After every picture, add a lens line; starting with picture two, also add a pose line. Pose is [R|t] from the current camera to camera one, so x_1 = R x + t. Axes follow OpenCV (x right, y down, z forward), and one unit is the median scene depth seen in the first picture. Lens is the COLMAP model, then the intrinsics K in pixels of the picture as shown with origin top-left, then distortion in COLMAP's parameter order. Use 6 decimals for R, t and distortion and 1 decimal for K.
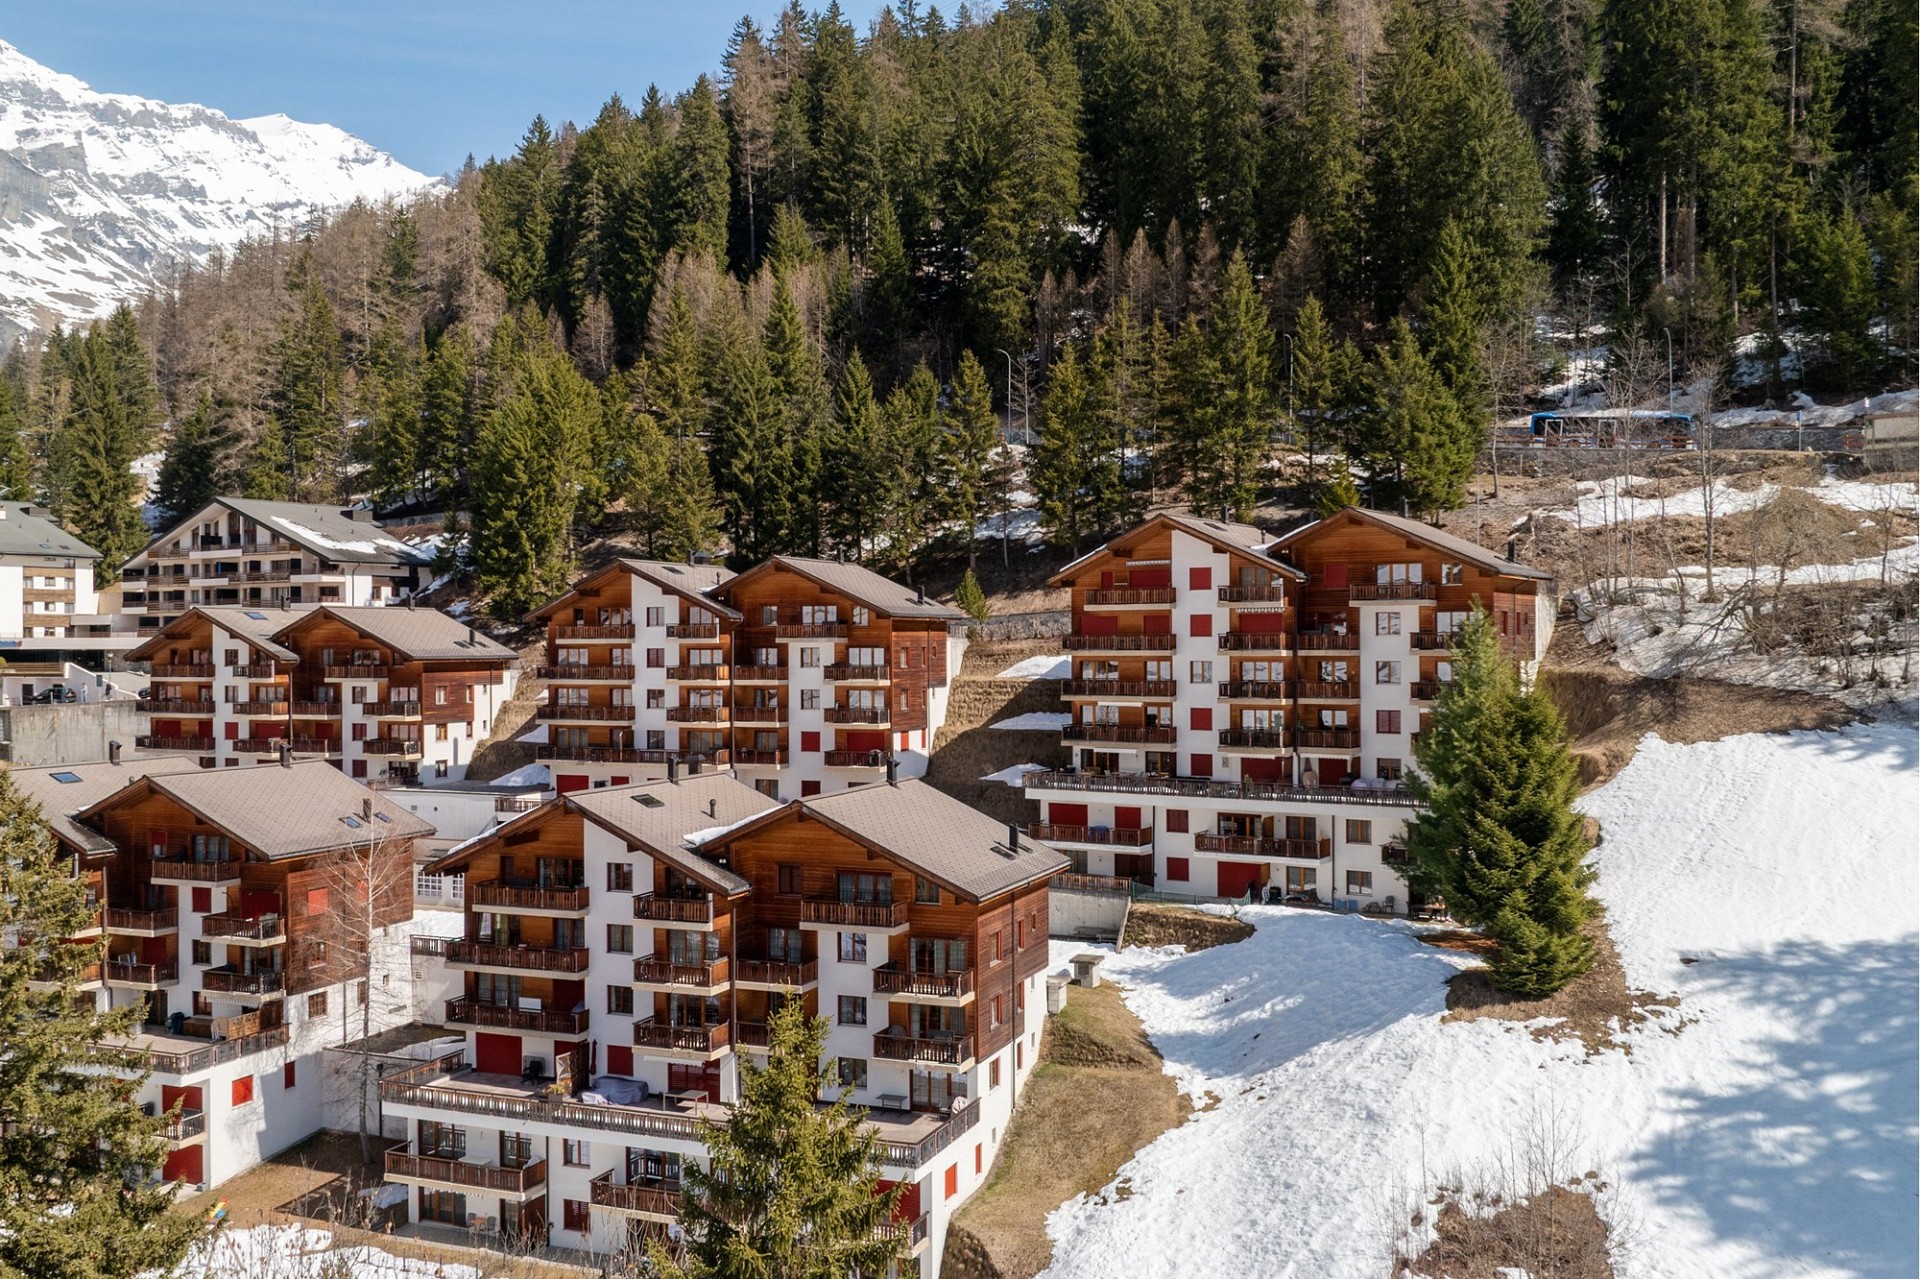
lens RADIAL K [[1631.0, 0, 960.0], [0, 1631.0, 639.5], [0, 0, 1]] dist [-0.015956, -0.000954]
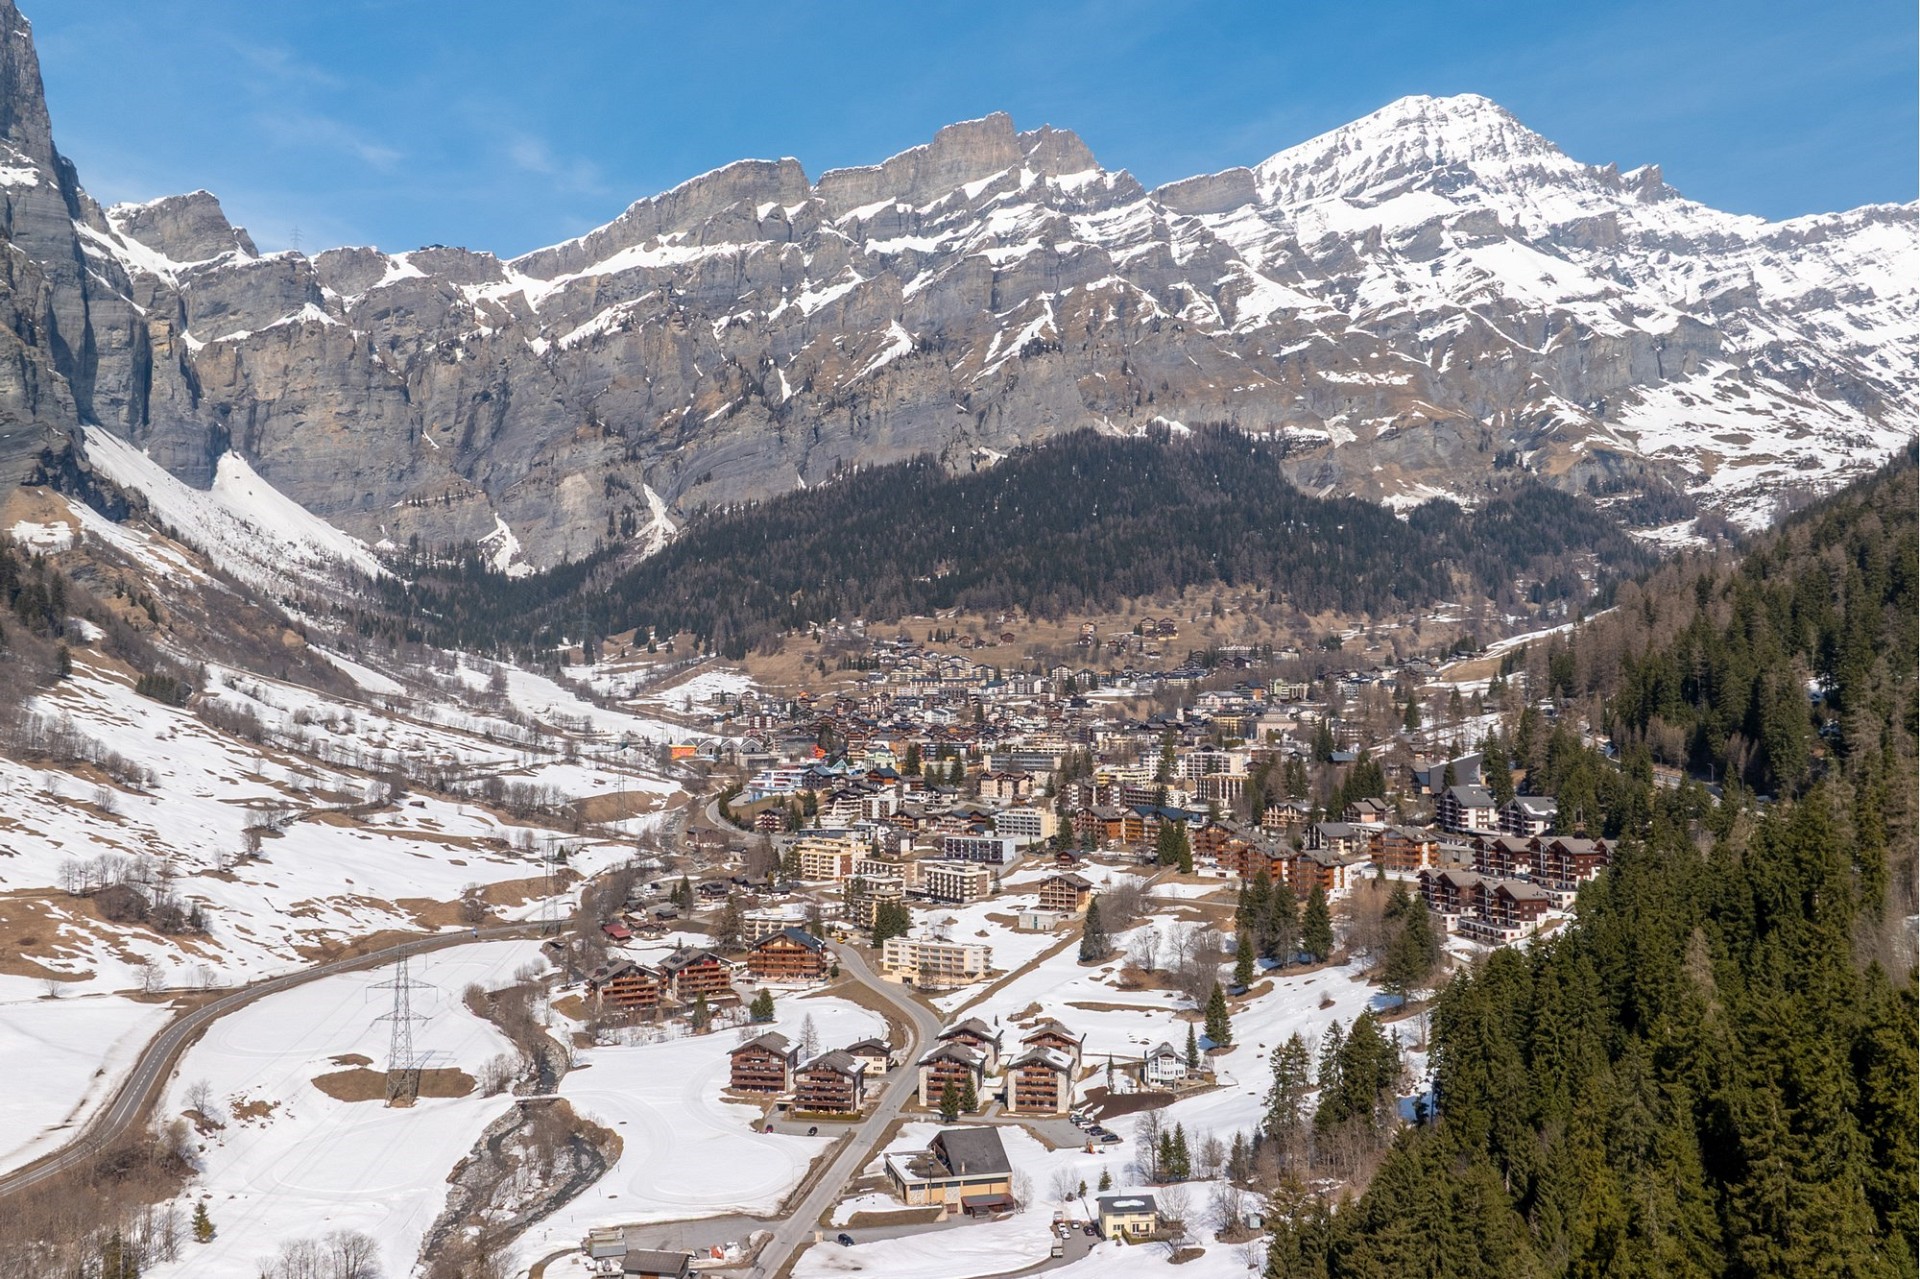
lens RADIAL K [[1601.0, 0, 960.0], [0, 1601.0, 639.5], [0, 0, 1]] dist [-0.003312, -0.054030]
pose [[0.552499, -0.027703, -0.833053, 2.571817], [-0.000592, 0.999434, -0.033628, -0.427960], [0.833513, 0.019073, 0.552170, -2.844399]]
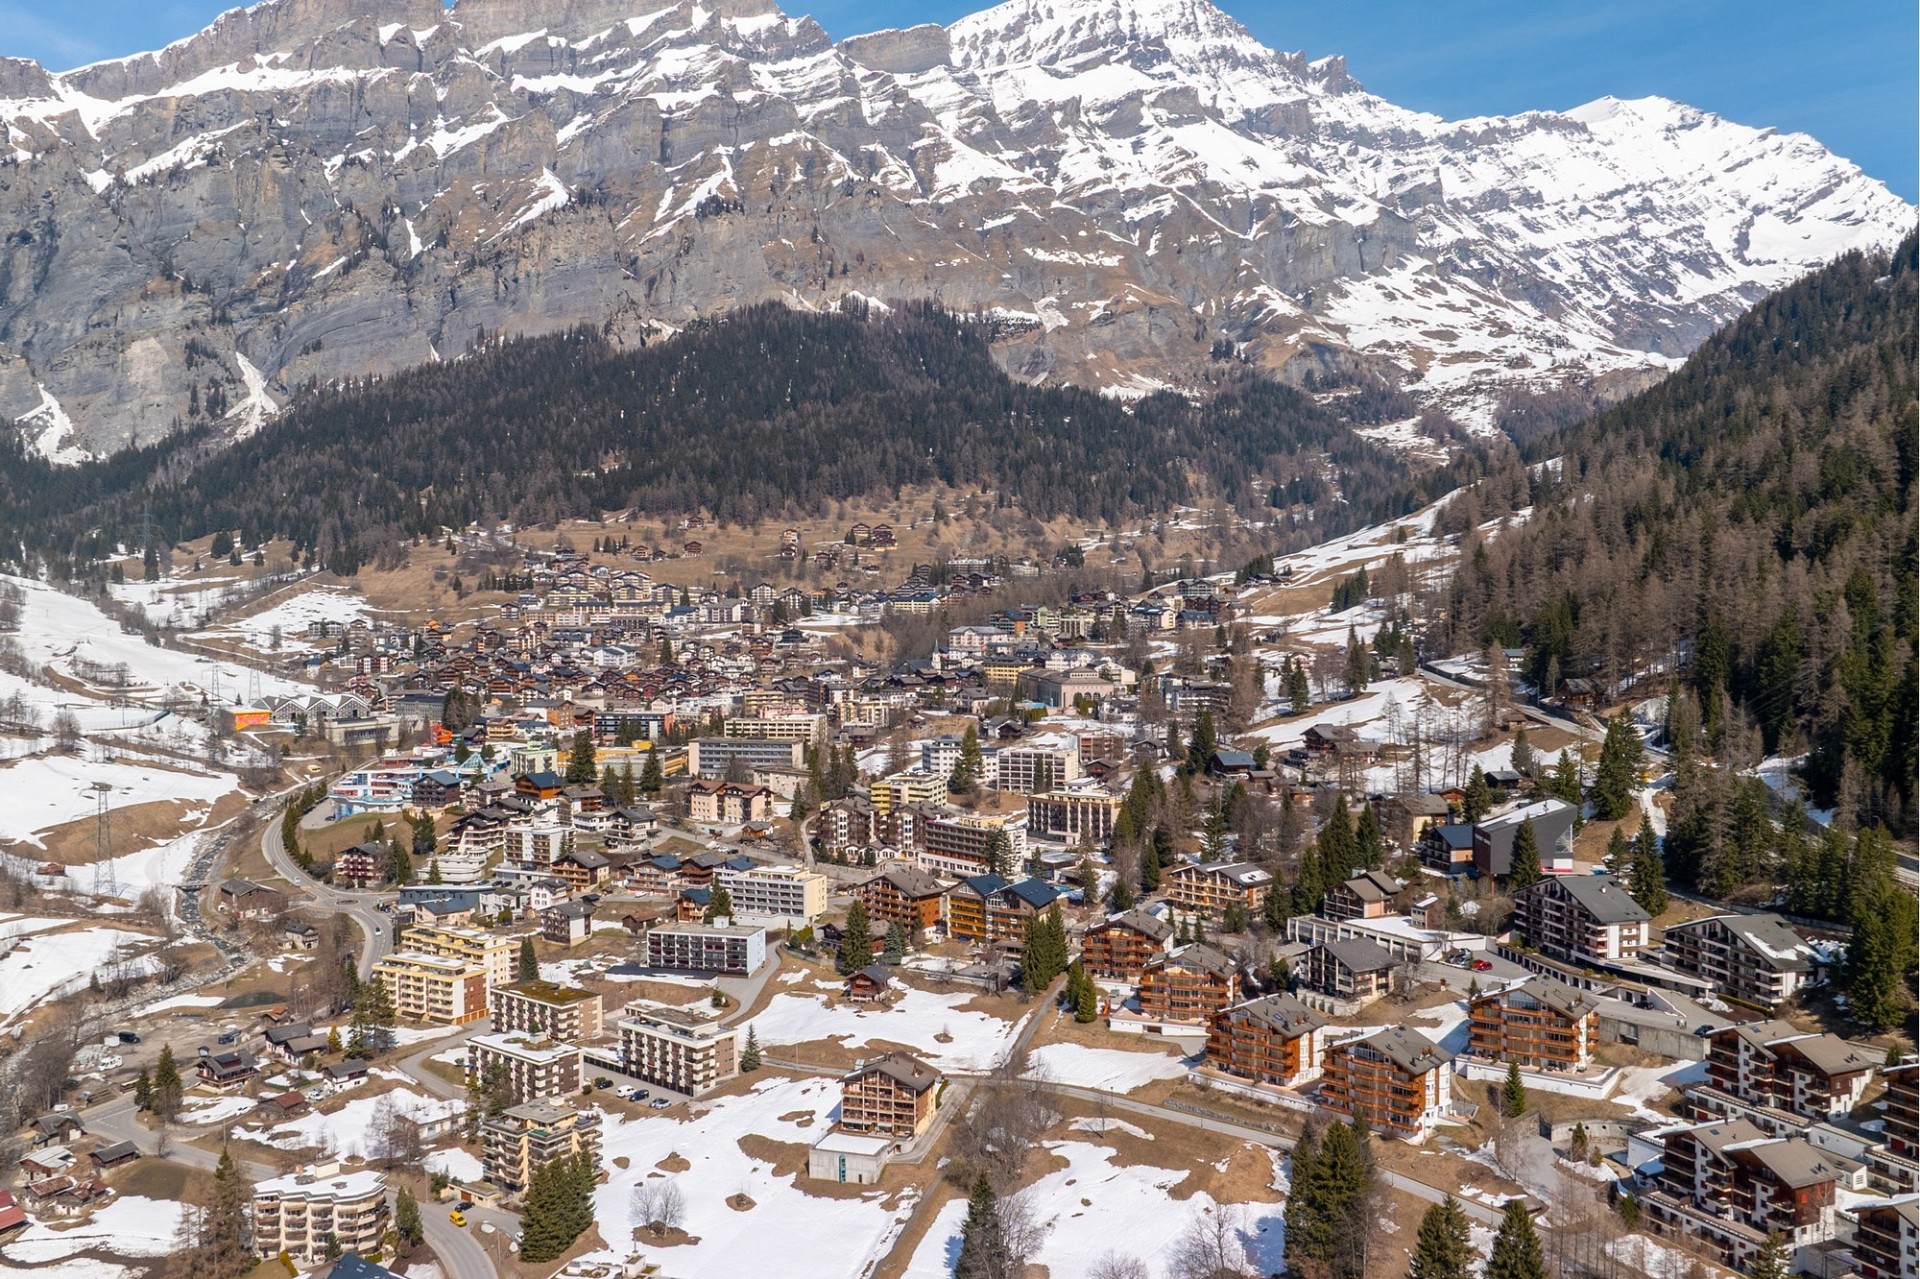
lens RADIAL K [[1598.4, 0, 960.0], [0, 1598.4, 639.5], [0, 0, 1]] dist [-0.005548, -0.048153]
pose [[0.713822, 0.023250, -0.699941, 0.372468], [0.002277, 0.999366, 0.035518, -0.682604], [0.700324, -0.026947, 0.713317, -1.524874]]
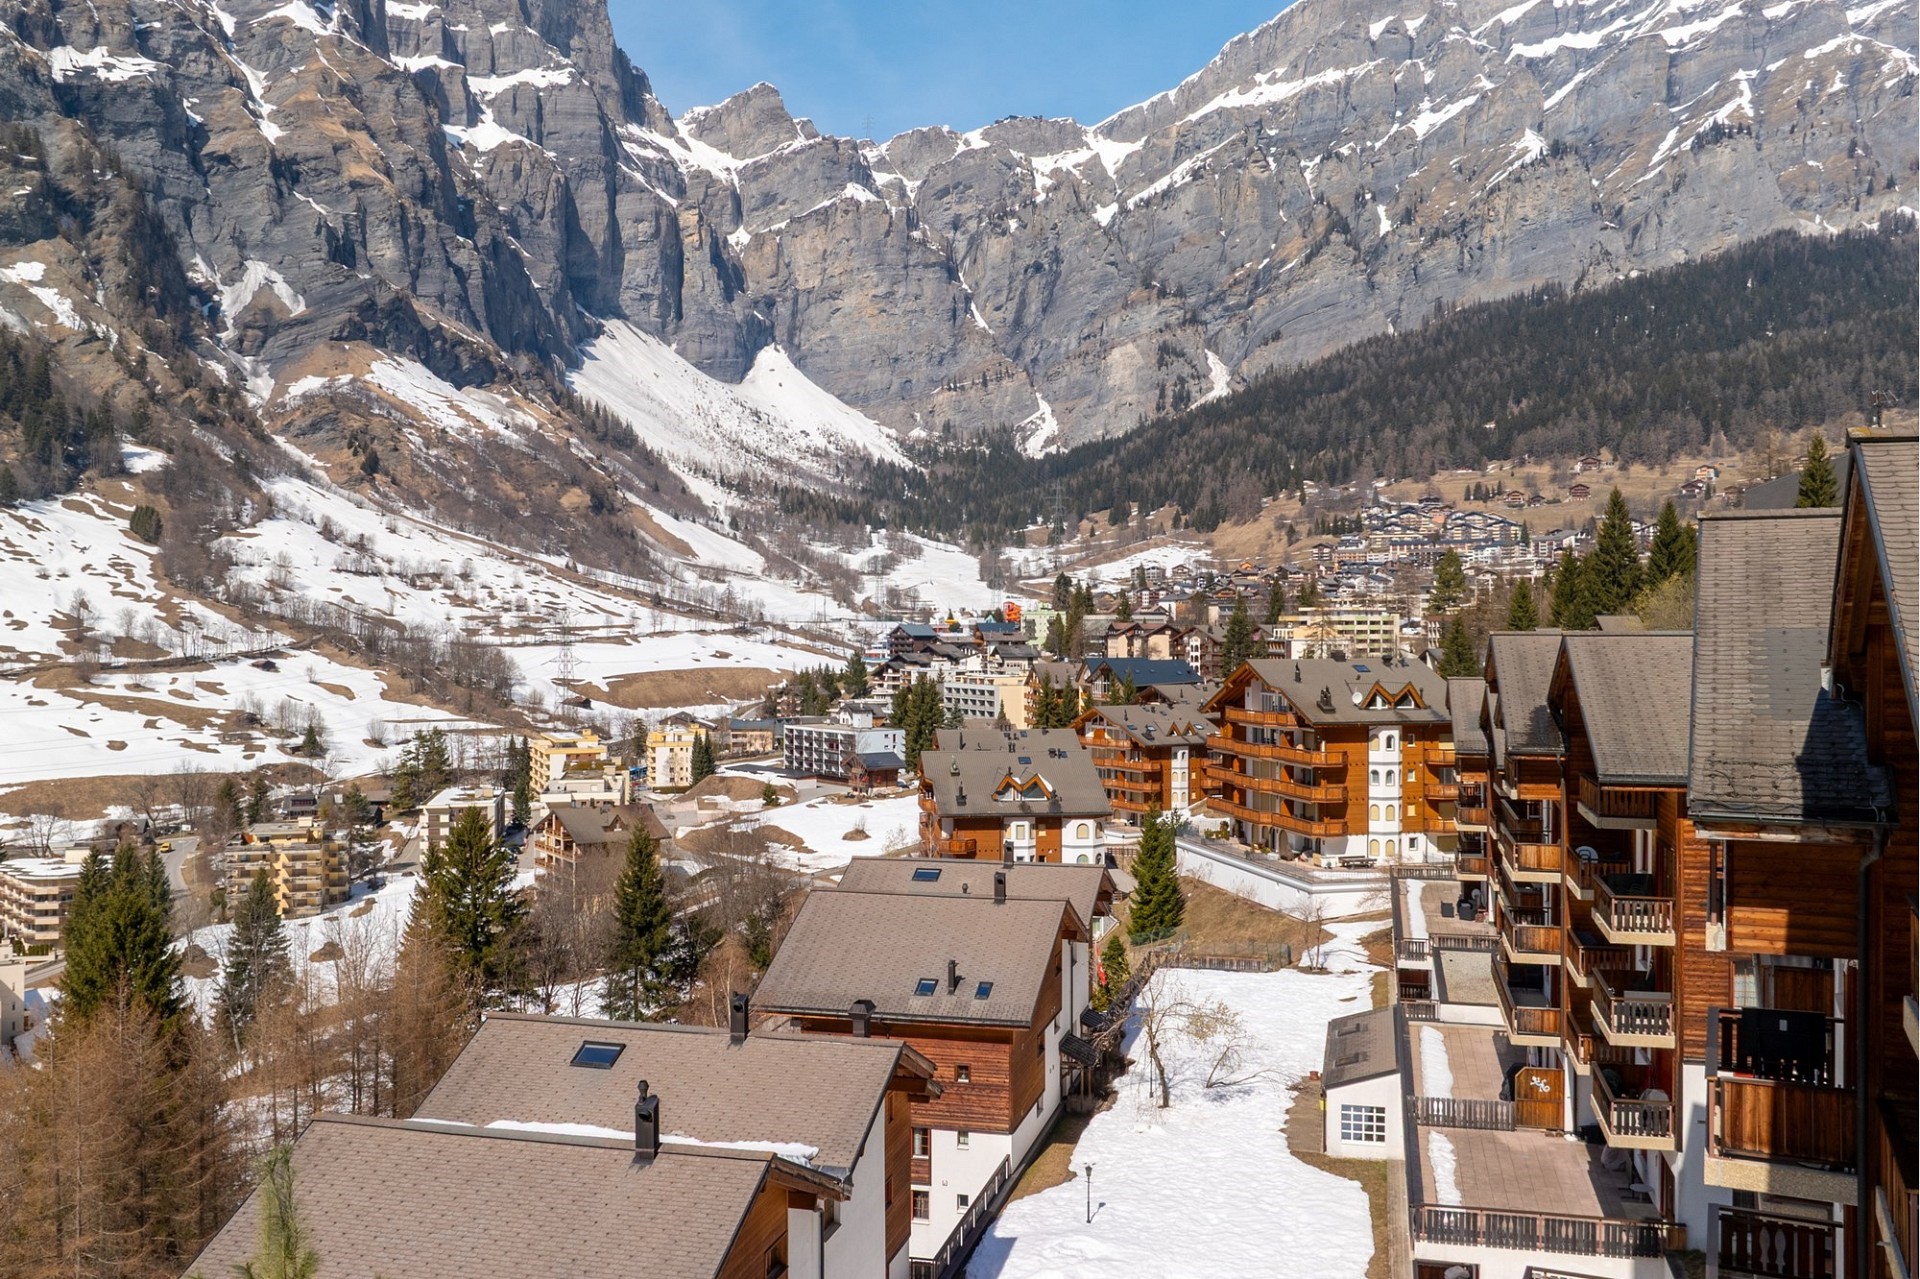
lens RADIAL K [[1598.4, 0, 960.0], [0, 1598.4, 639.5], [0, 0, 1]] dist [-0.005548, -0.048153]
pose [[0.117052, 0.007914, -0.993094, 0.271025], [0.001909, 0.999965, 0.008194, -0.041662], [0.993124, -0.002855, 0.117033, 0.633059]]
